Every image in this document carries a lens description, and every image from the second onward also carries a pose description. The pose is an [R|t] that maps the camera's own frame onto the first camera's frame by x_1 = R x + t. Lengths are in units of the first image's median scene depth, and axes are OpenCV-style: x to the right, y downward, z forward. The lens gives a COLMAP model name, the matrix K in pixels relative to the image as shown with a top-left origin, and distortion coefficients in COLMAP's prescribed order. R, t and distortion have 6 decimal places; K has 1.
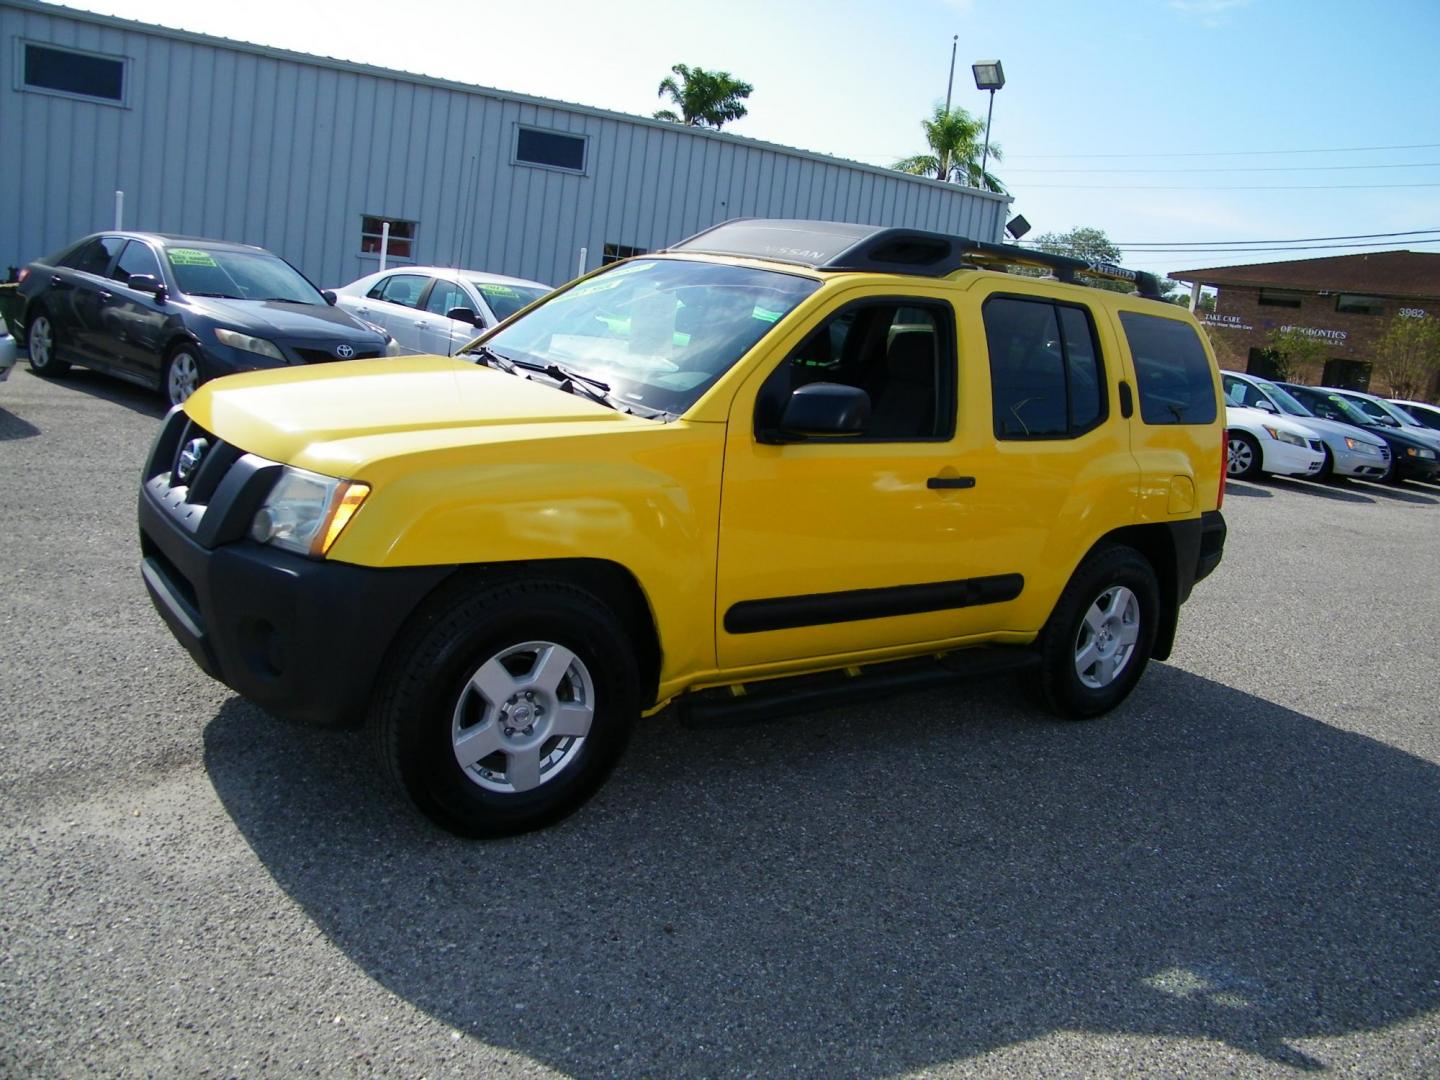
lens RADIAL K [[1216.2, 0, 719.2], [0, 1216.2, 527.0], [0, 0, 1]] dist [-0.192508, 0.161610]
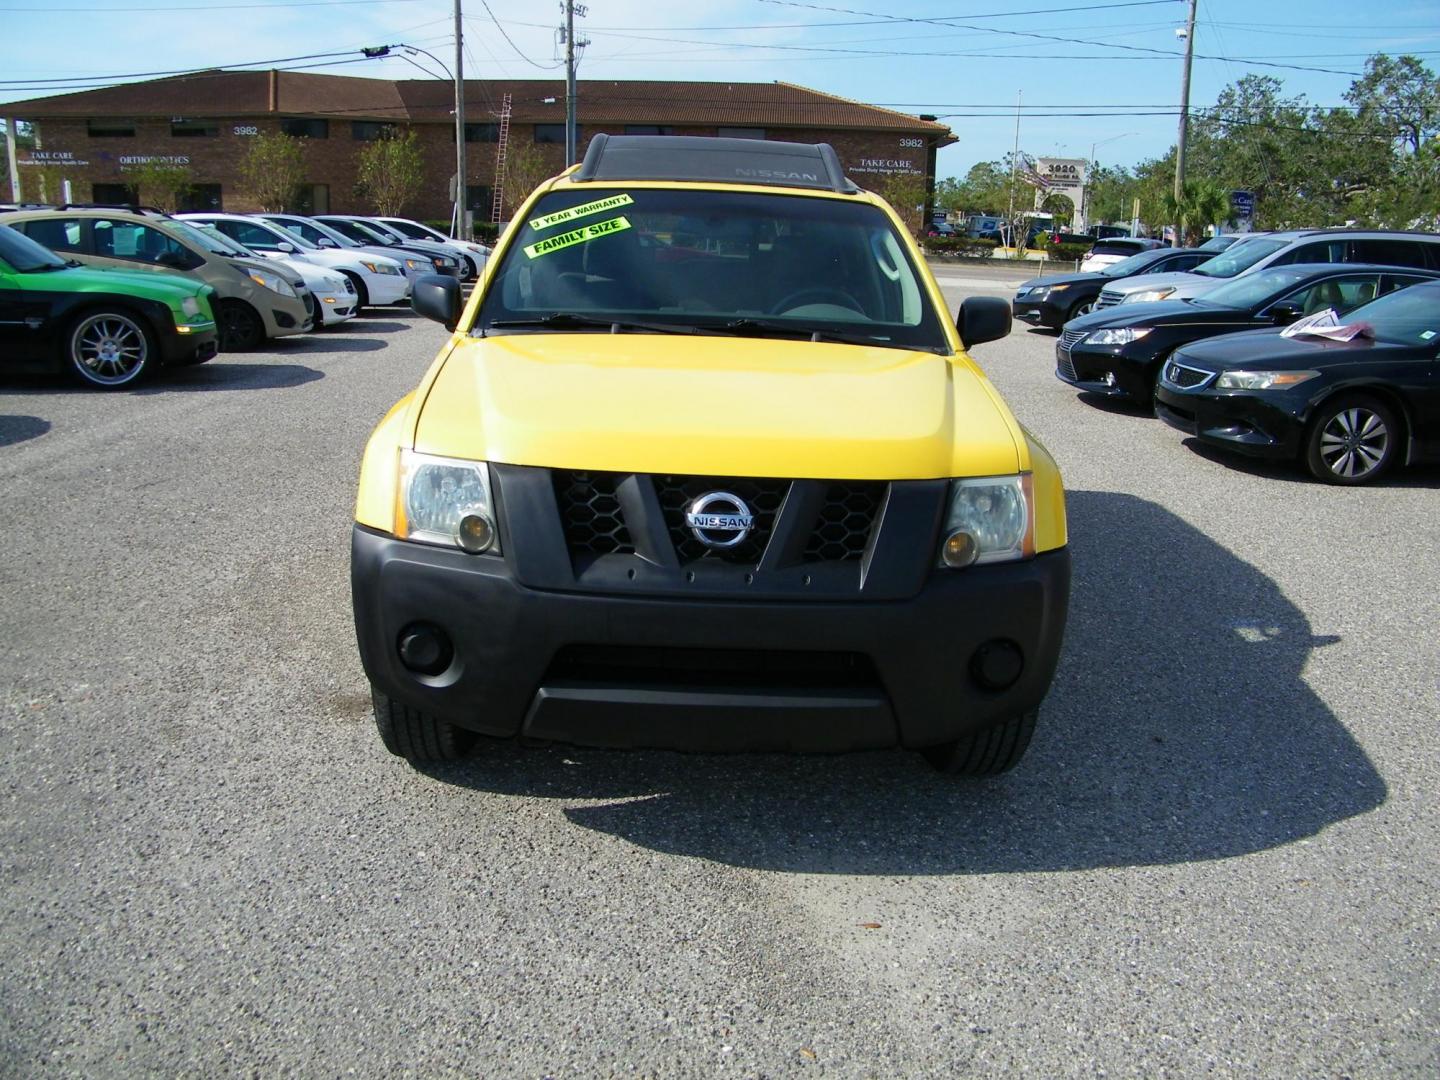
lens RADIAL K [[1216.2, 0, 720.9], [0, 1216.2, 531.4], [0, 0, 1]] dist [-0.192508, 0.161610]
pose [[0.570976, -0.309826, 0.760259, -0.846109], [0.193338, 0.950754, 0.242255, -0.193948], [-0.797876, 0.008665, 0.602759, 0.419345]]
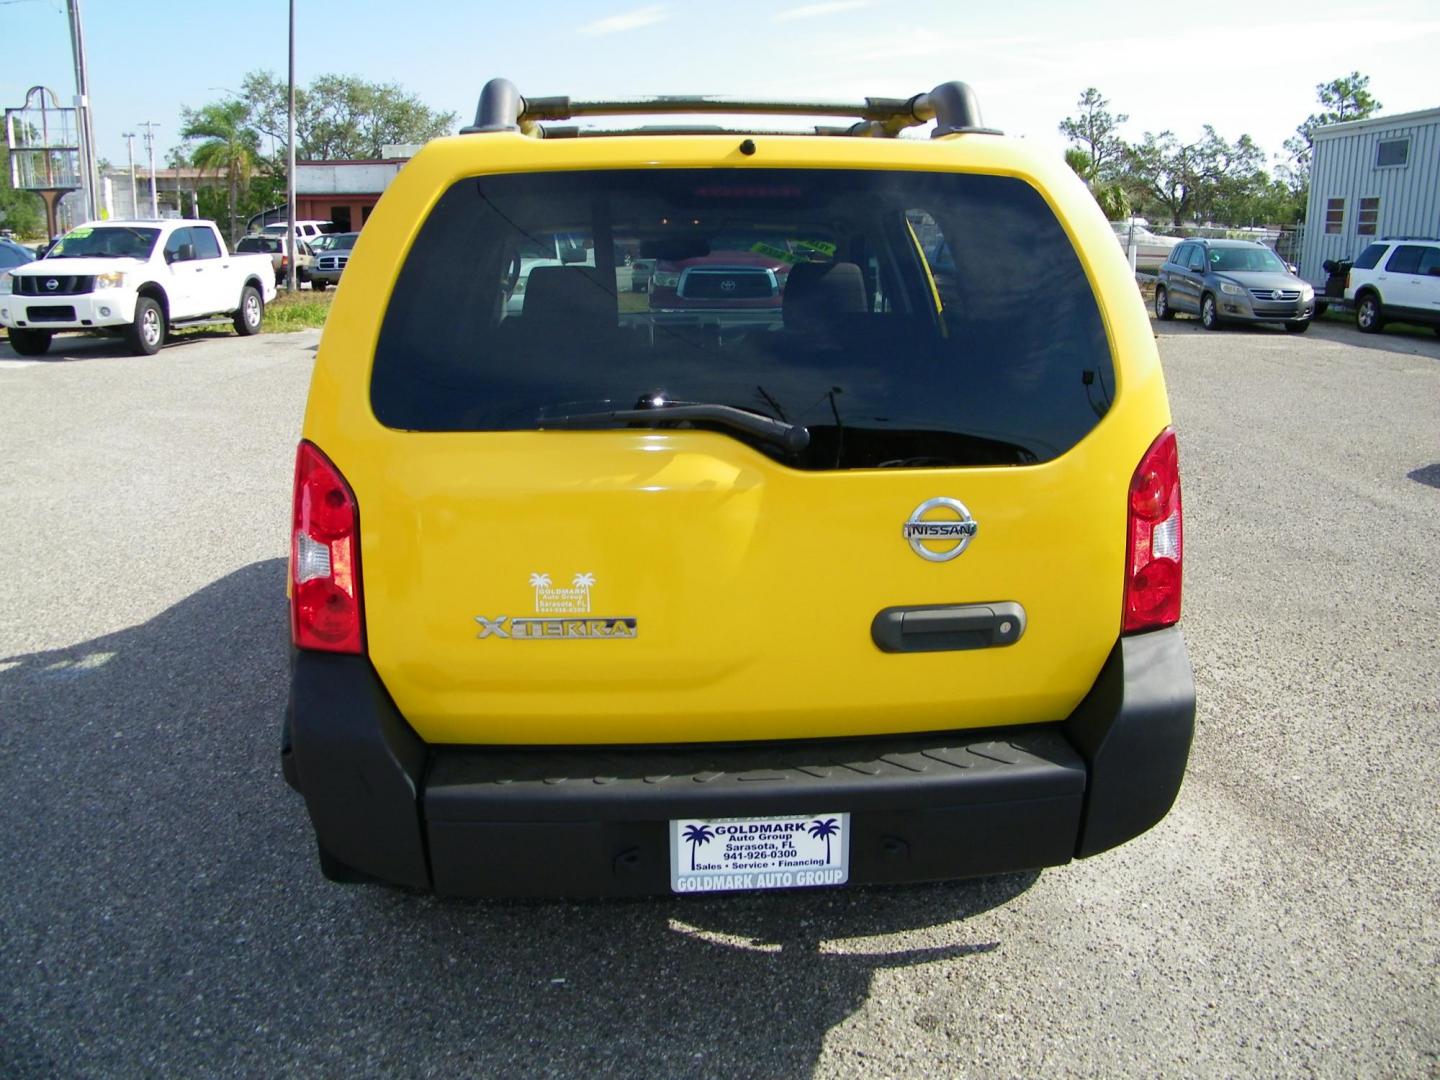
lens RADIAL K [[1216.2, 0, 718.1], [0, 1216.2, 504.4], [0, 0, 1]] dist [-0.192508, 0.161610]
pose [[-0.531882, 0.065316, -0.844296, 0.853713], [-0.232024, 0.947626, 0.219478, -0.223540], [0.814412, 0.312633, -0.488870, 1.626436]]
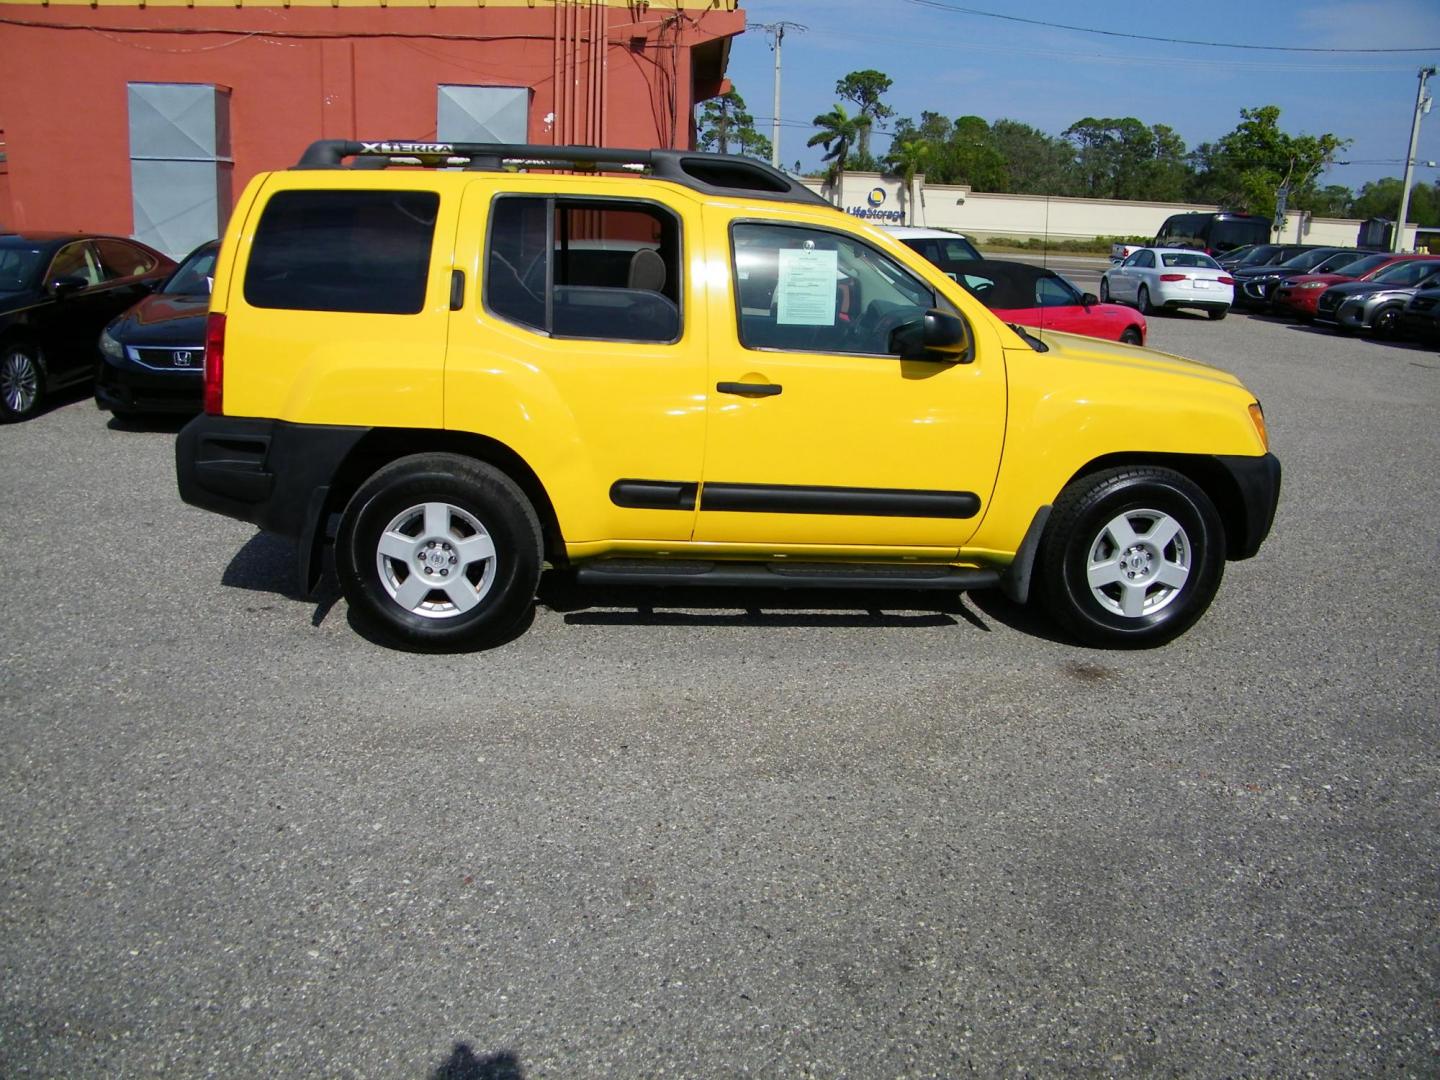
lens RADIAL K [[1216.2, 0, 715.4], [0, 1216.2, 540.7], [0, 0, 1]] dist [-0.192508, 0.161610]
pose [[-0.835424, -0.281341, 0.472137, -0.556071], [-0.028813, 0.880285, 0.473569, -0.501348], [-0.548850, 0.382027, -0.743518, 2.103700]]
